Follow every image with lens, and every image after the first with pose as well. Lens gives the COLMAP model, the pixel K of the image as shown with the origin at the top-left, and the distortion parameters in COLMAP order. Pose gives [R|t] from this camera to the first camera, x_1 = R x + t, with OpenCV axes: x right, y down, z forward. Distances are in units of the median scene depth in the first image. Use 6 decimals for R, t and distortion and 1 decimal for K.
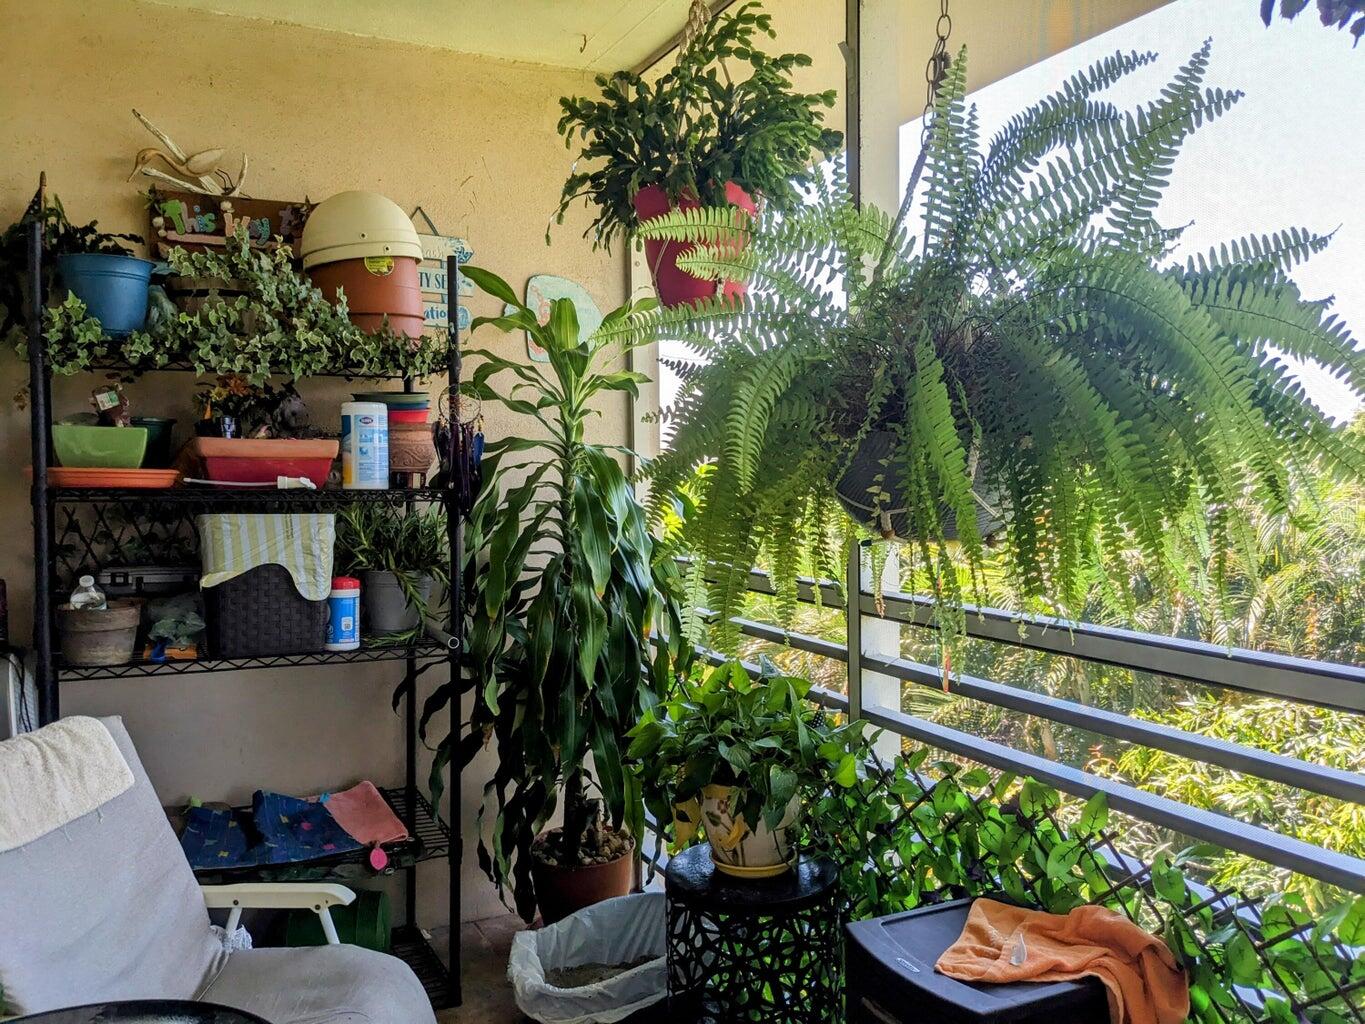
lens RADIAL K [[1092.4, 0, 670.8], [0, 1092.4, 508.0], [0, 0, 1]] dist [0.050310, -0.108754]
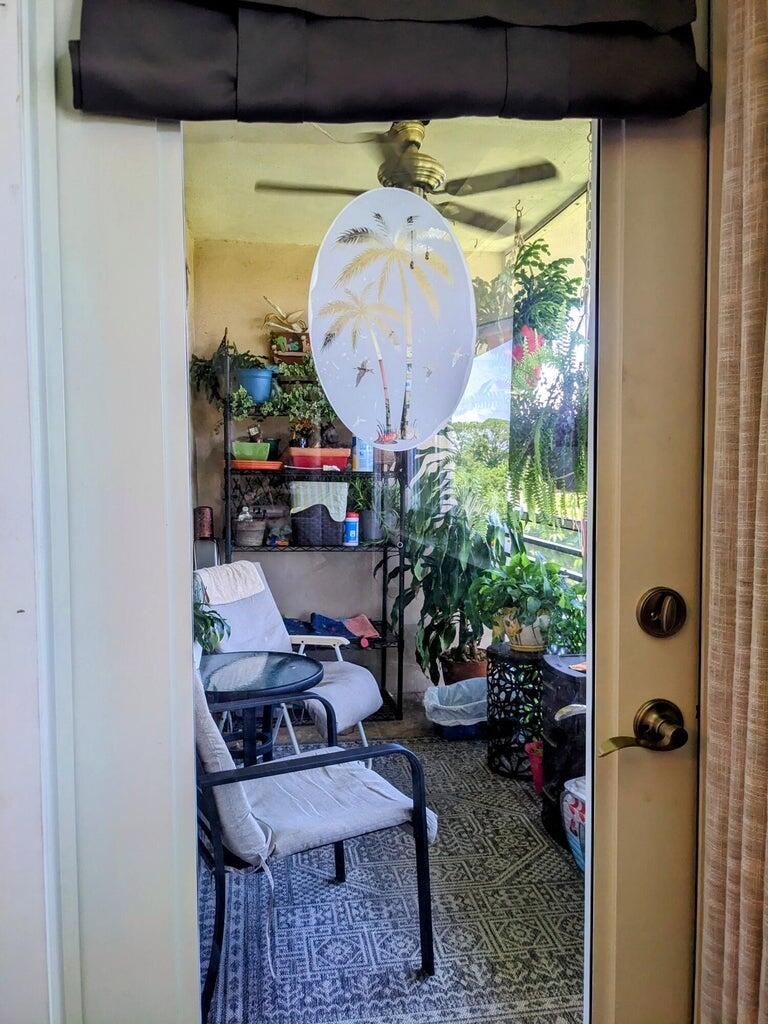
lens RADIAL K [[819.5, 0, 378.5], [0, 819.5, 515.9], [0, 0, 1]] dist [0.050310, -0.108754]
pose [[0.958051, 0.024950, -0.285508, 0.218839], [-0.017805, 0.999461, 0.027593, 0.025419], [0.286043, -0.021352, 0.957979, -0.543611]]
